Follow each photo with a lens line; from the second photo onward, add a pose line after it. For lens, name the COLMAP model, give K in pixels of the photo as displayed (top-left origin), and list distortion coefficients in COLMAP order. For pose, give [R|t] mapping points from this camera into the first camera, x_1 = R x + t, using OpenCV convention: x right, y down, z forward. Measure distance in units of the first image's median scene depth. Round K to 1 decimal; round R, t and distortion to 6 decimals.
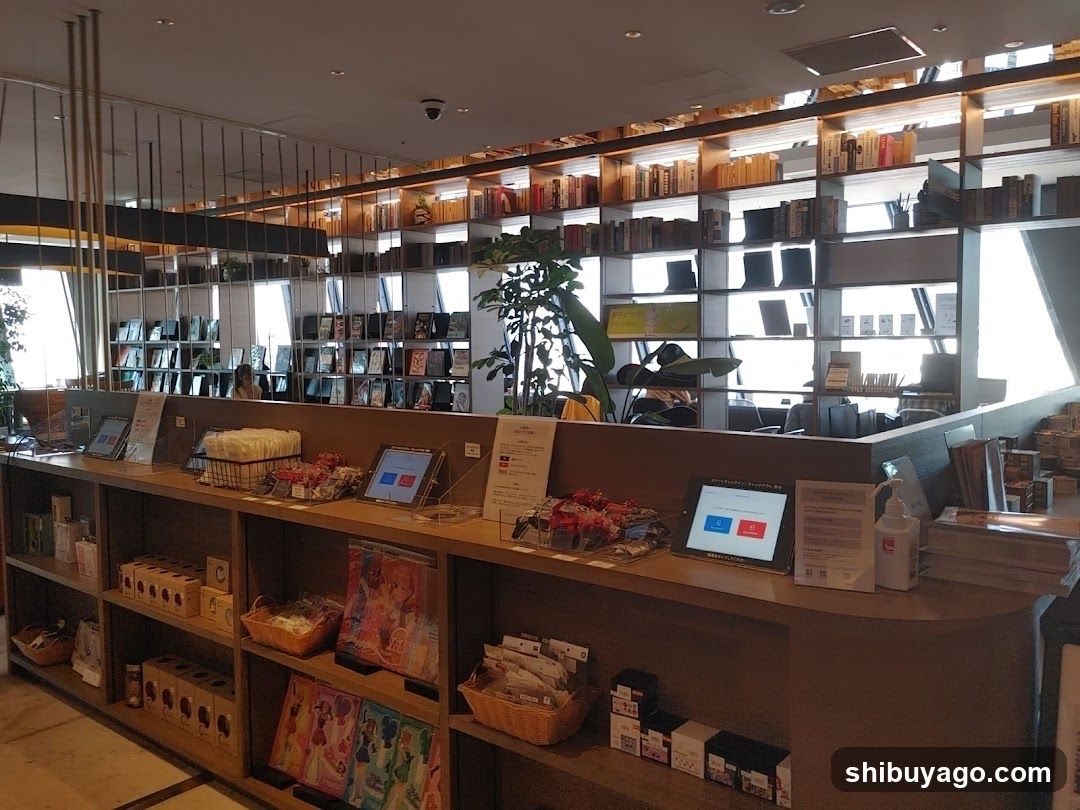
lens RADIAL K [[879.8, 0, 545.3], [0, 879.8, 394.0], [0, 0, 1]] dist [0.058043, -0.016842]
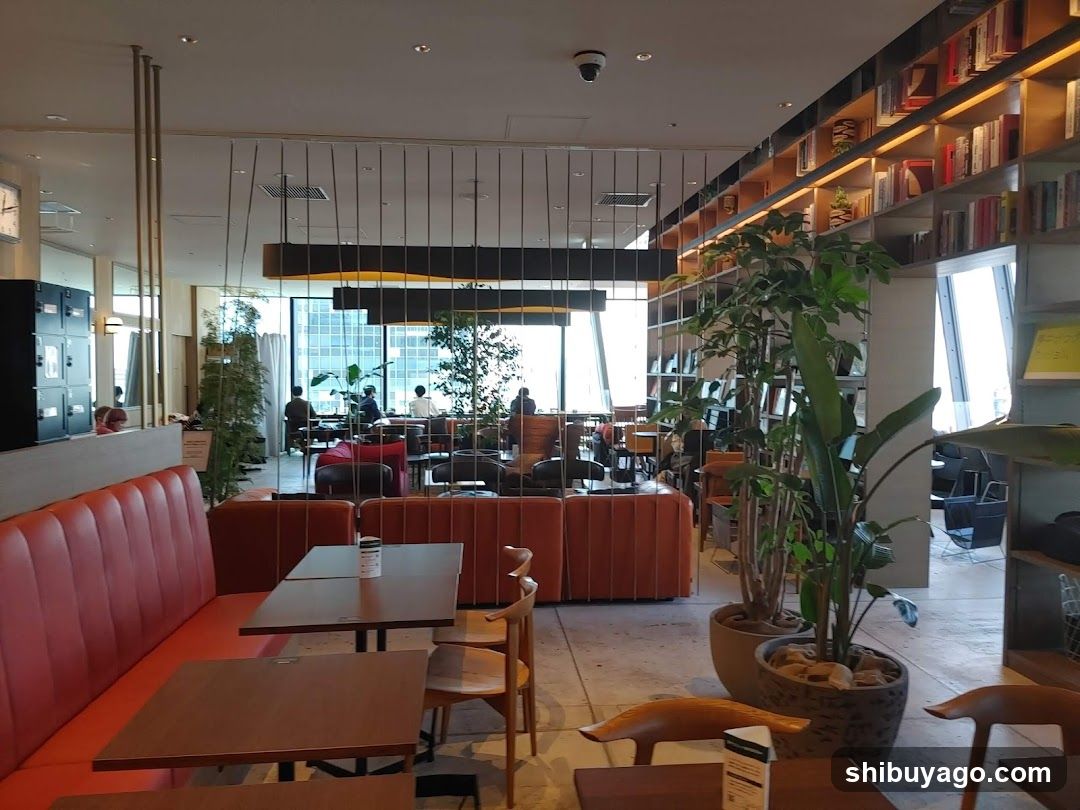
lens RADIAL K [[816.7, 0, 536.2], [0, 816.7, 407.5], [0, 0, 1]] dist [-0.006650, 0.000304]
pose [[0.675719, 0.040121, -0.736067, 0.257923], [-0.051476, 0.998648, 0.007178, -0.031097], [0.735360, 0.033040, 0.676871, 0.384350]]
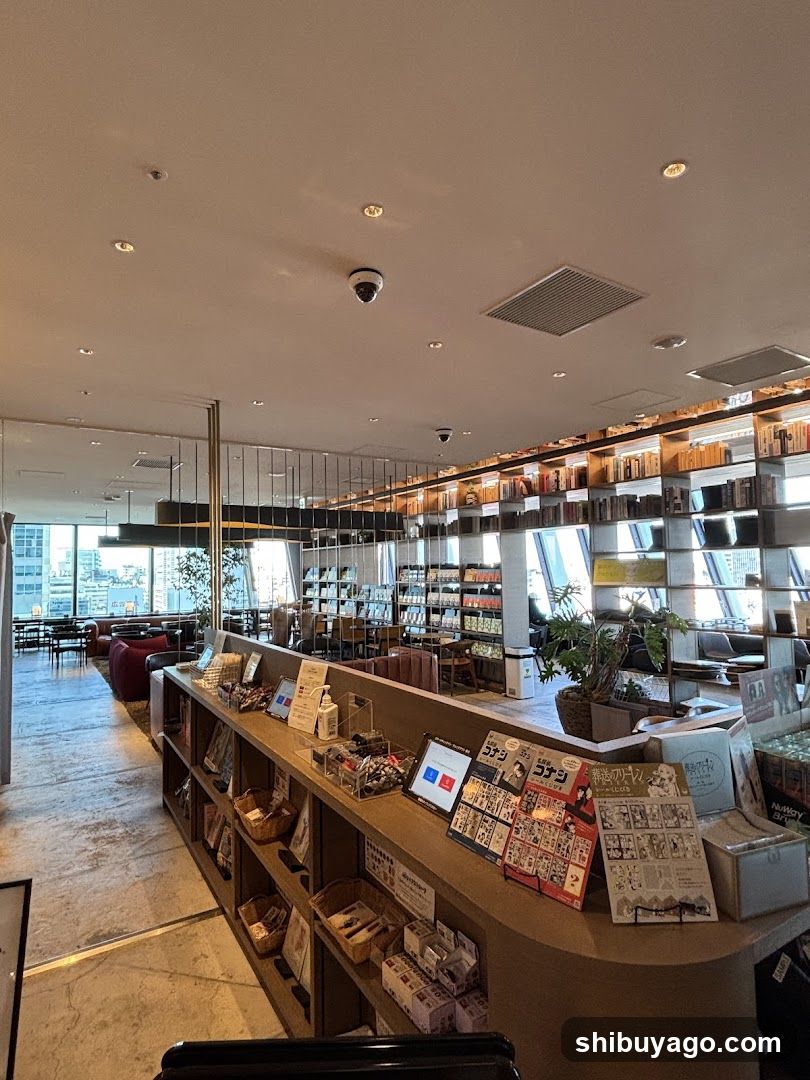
lens RADIAL K [[592.1, 0, 402.3], [0, 592.1, 541.1], [0, 0, 1]] dist [0.001874, -0.000997]
pose [[0.941047, -0.022538, -0.337524, 0.099536], [-0.014432, 0.994195, -0.106625, -0.030220], [0.337968, 0.105210, 0.935259, 0.057915]]
